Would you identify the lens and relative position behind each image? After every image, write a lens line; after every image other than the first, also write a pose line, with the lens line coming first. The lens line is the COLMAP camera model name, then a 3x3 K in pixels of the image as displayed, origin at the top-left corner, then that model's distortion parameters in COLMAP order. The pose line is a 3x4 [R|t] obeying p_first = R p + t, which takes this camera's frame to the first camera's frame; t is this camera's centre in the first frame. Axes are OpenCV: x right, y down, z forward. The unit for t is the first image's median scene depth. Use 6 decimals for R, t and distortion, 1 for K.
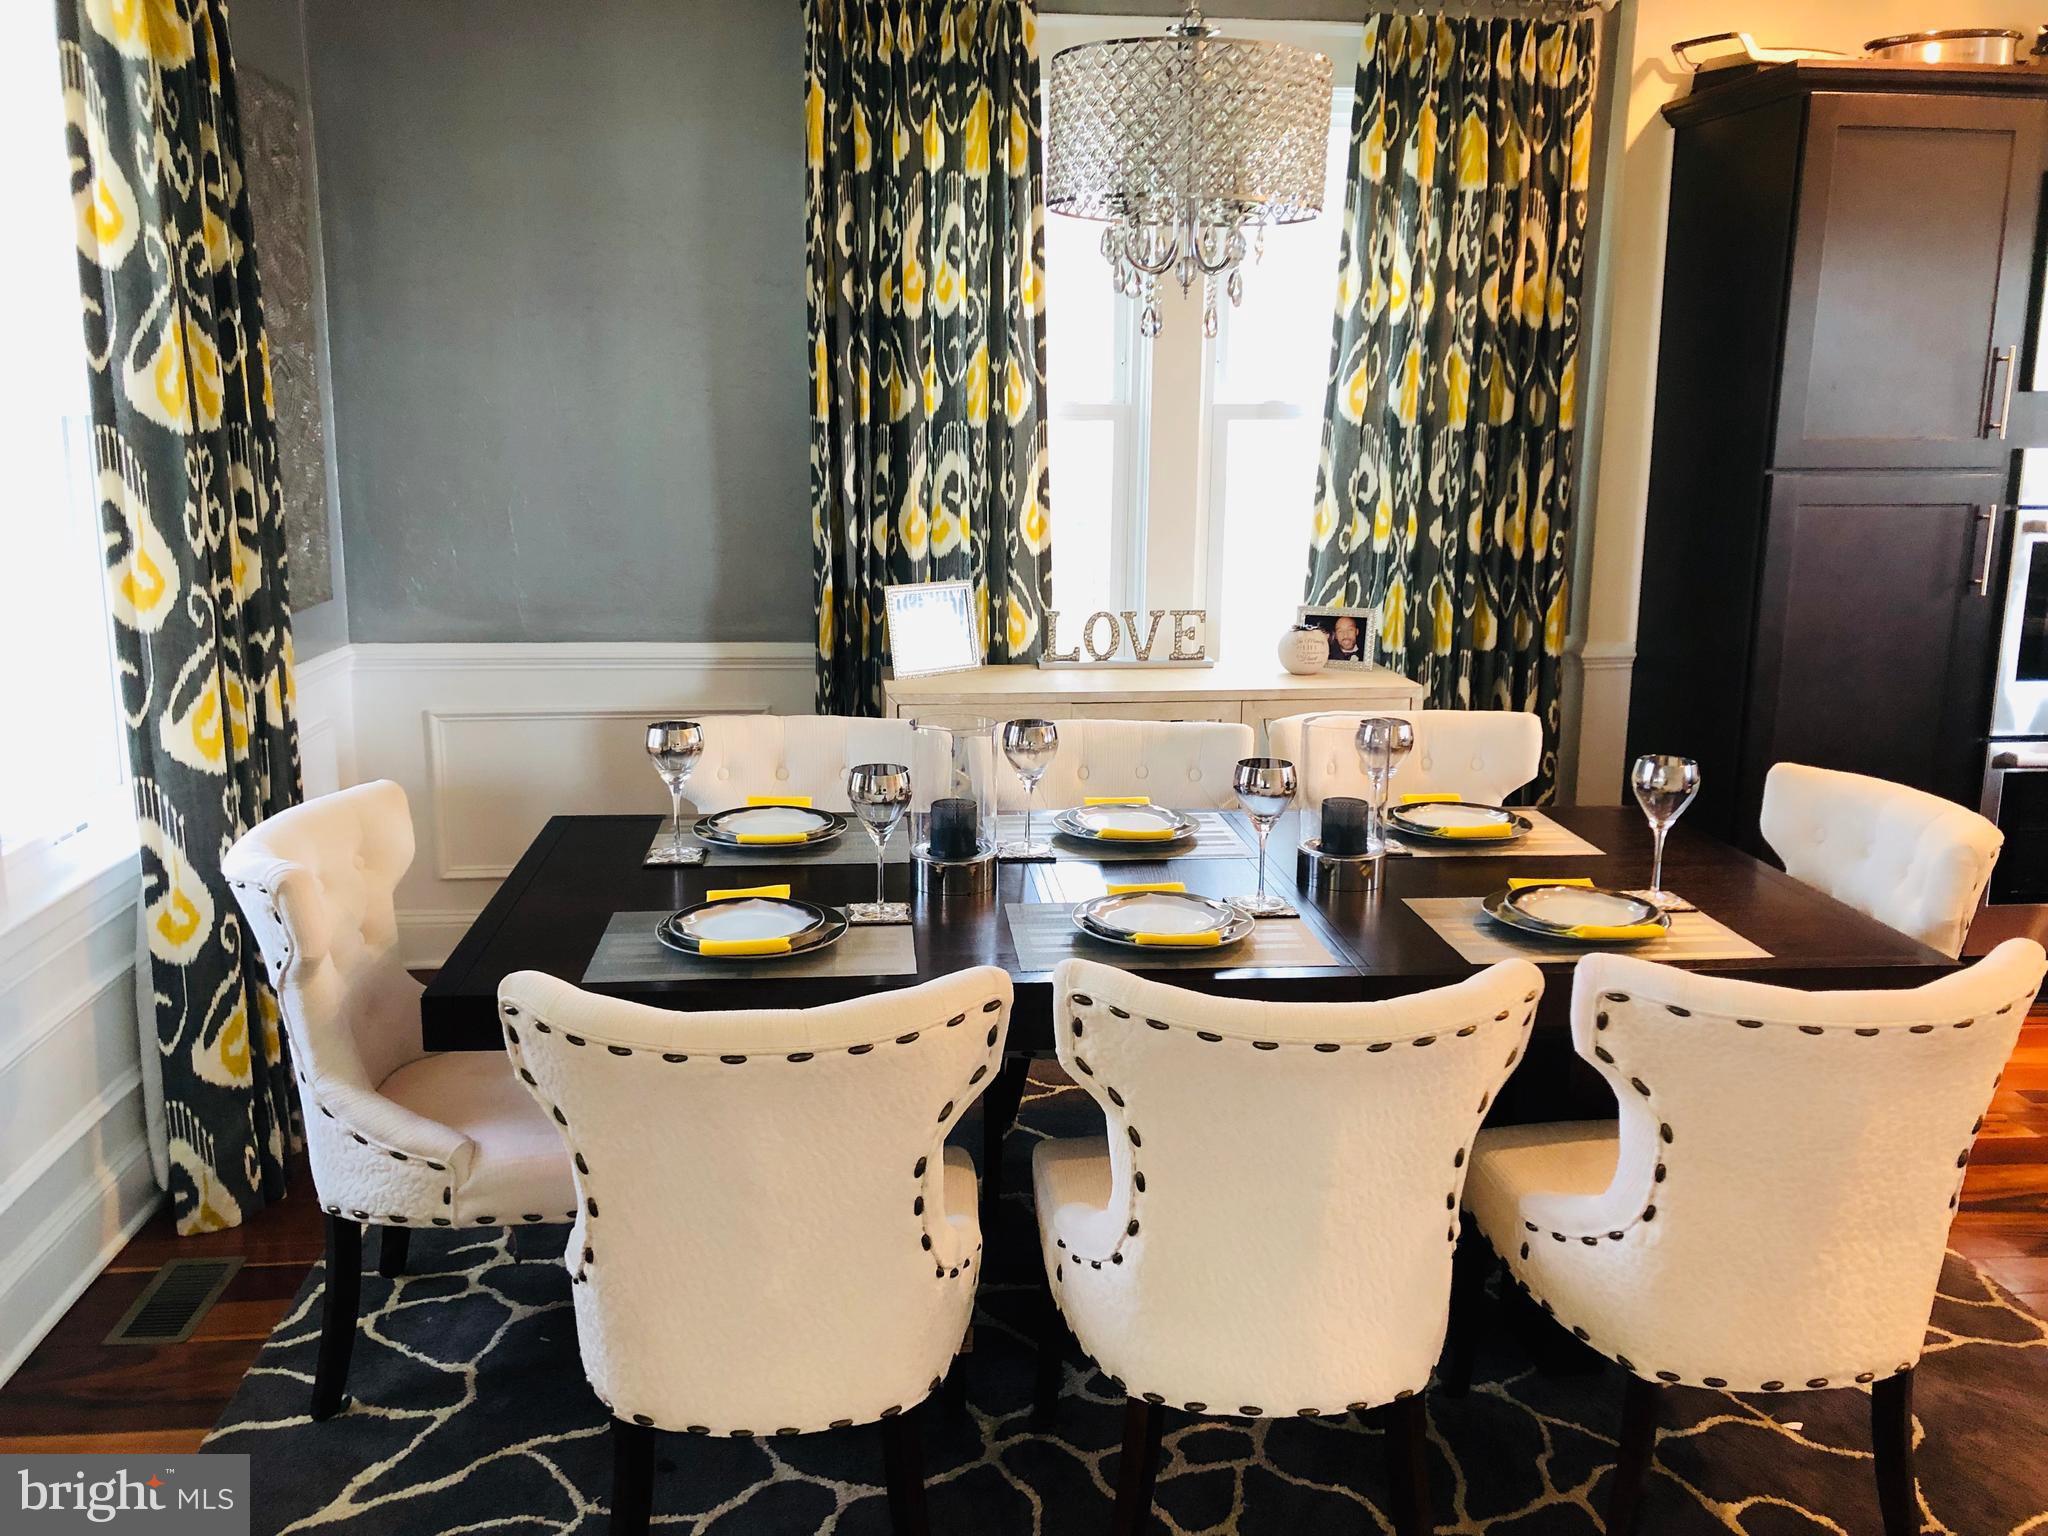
lens RADIAL K [[1698.0, 0, 1024.0], [0, 1698.0, 768.0], [0, 0, 1]] dist [0.067596, -0.096200]
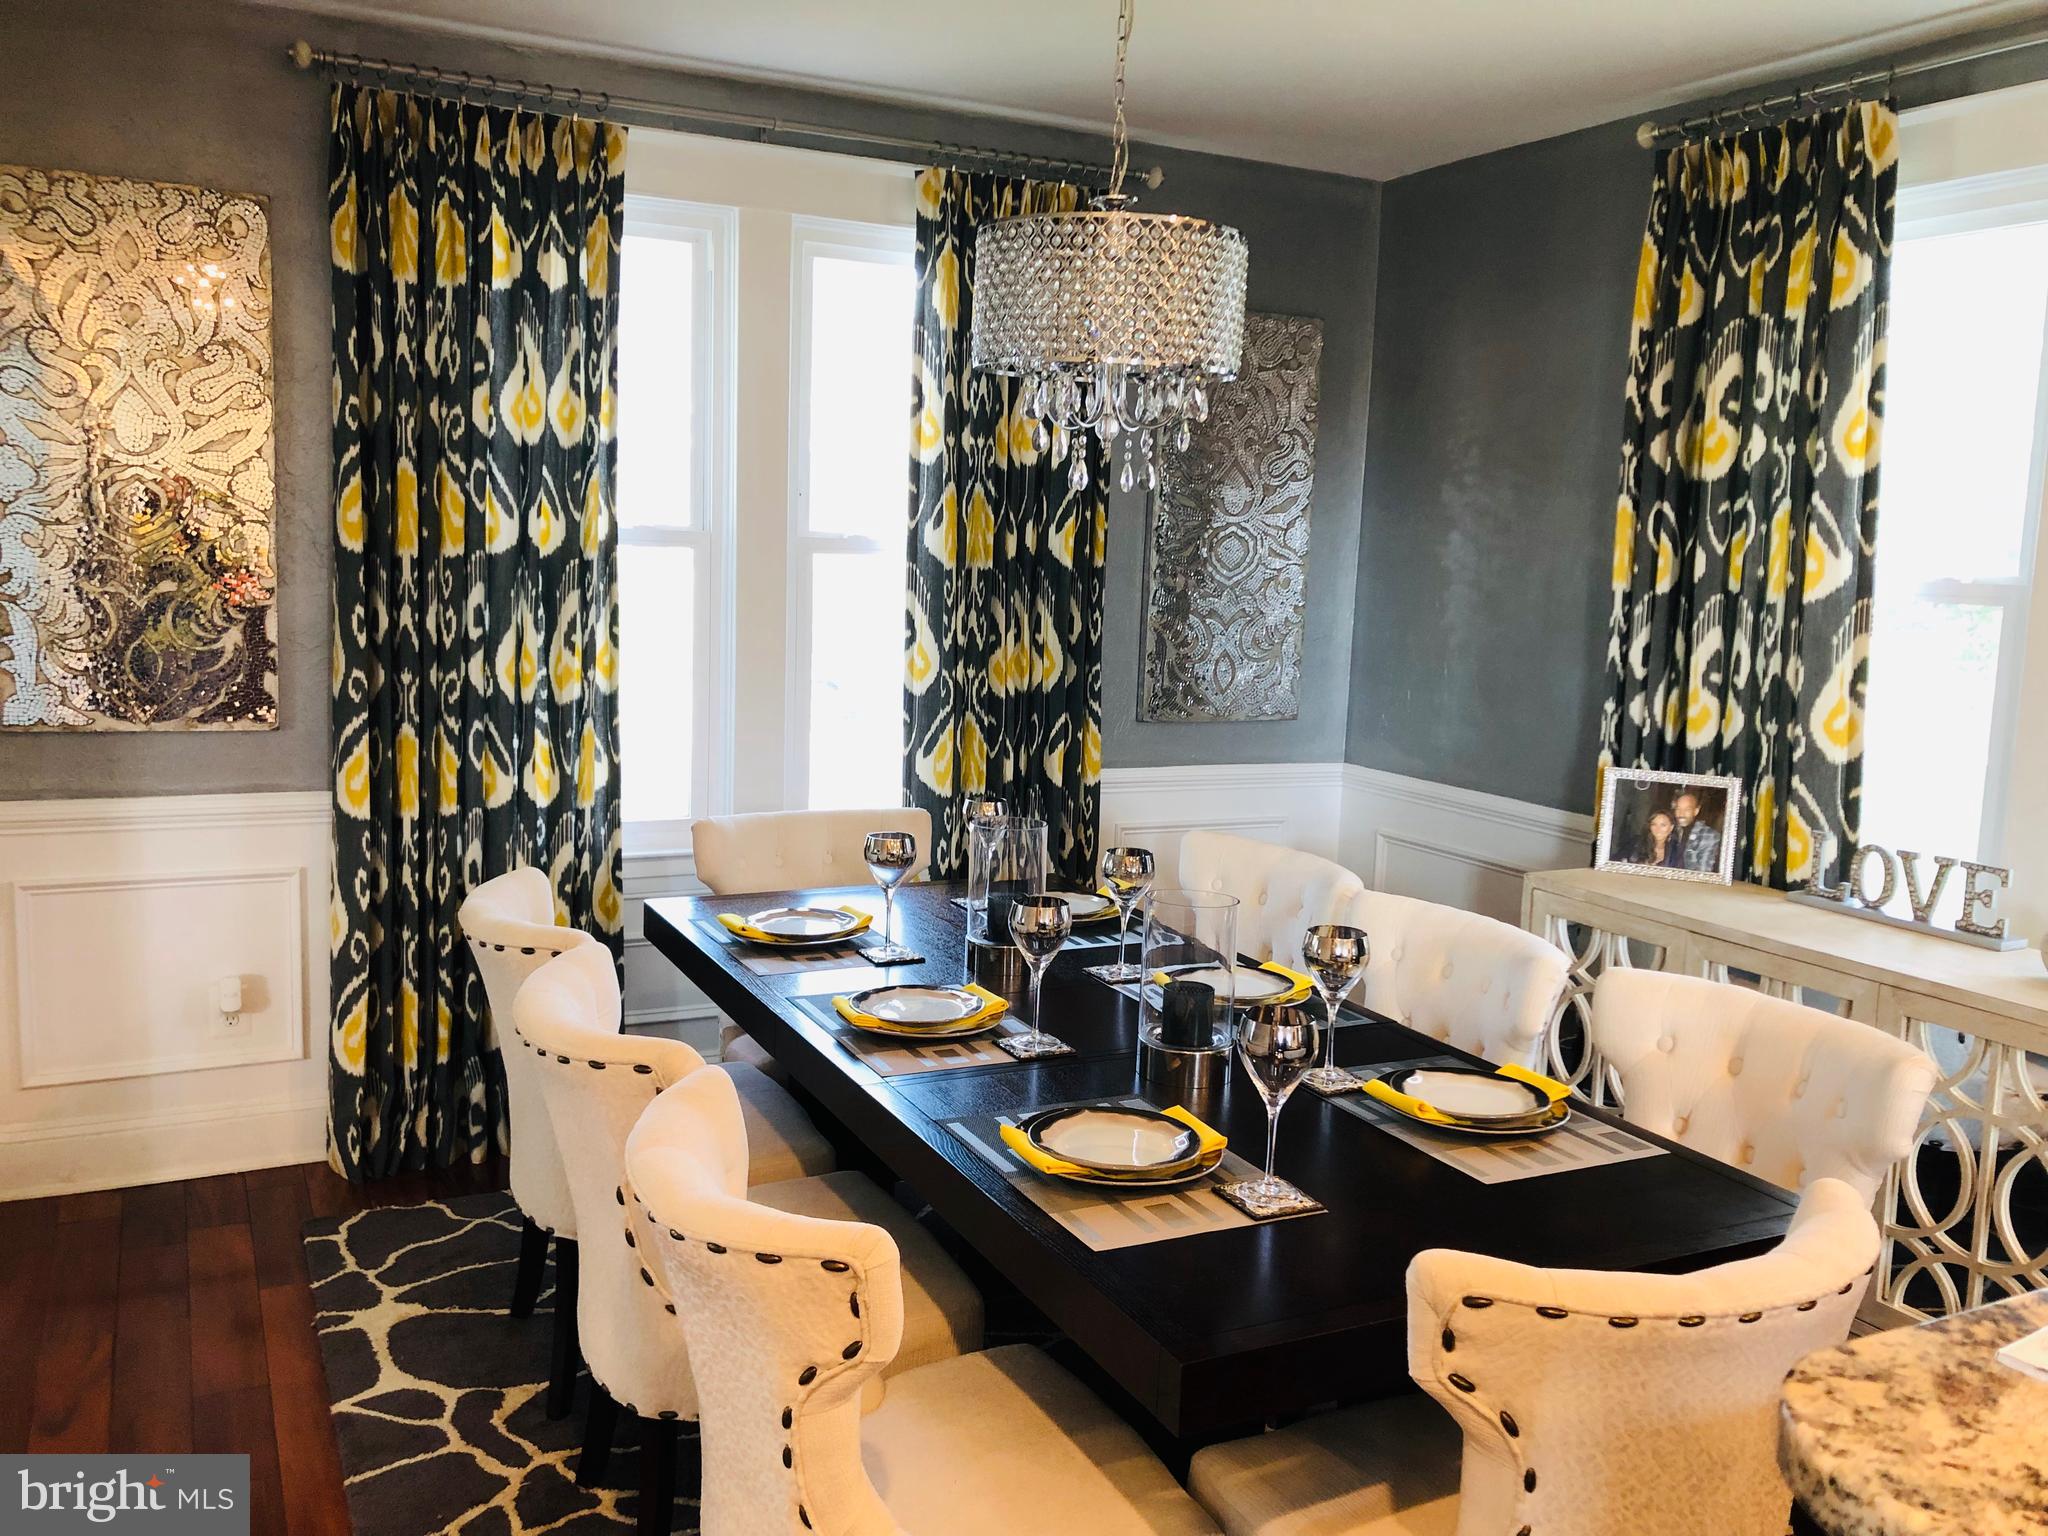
lens RADIAL K [[1698.0, 0, 1024.0], [0, 1698.0, 768.0], [0, 0, 1]] dist [0.067596, -0.096200]
pose [[0.351279, 0.129119, -0.927325, 0.632573], [-0.230986, 0.971782, 0.047810, -0.074989], [0.907331, 0.197404, 0.371191, 0.361075]]
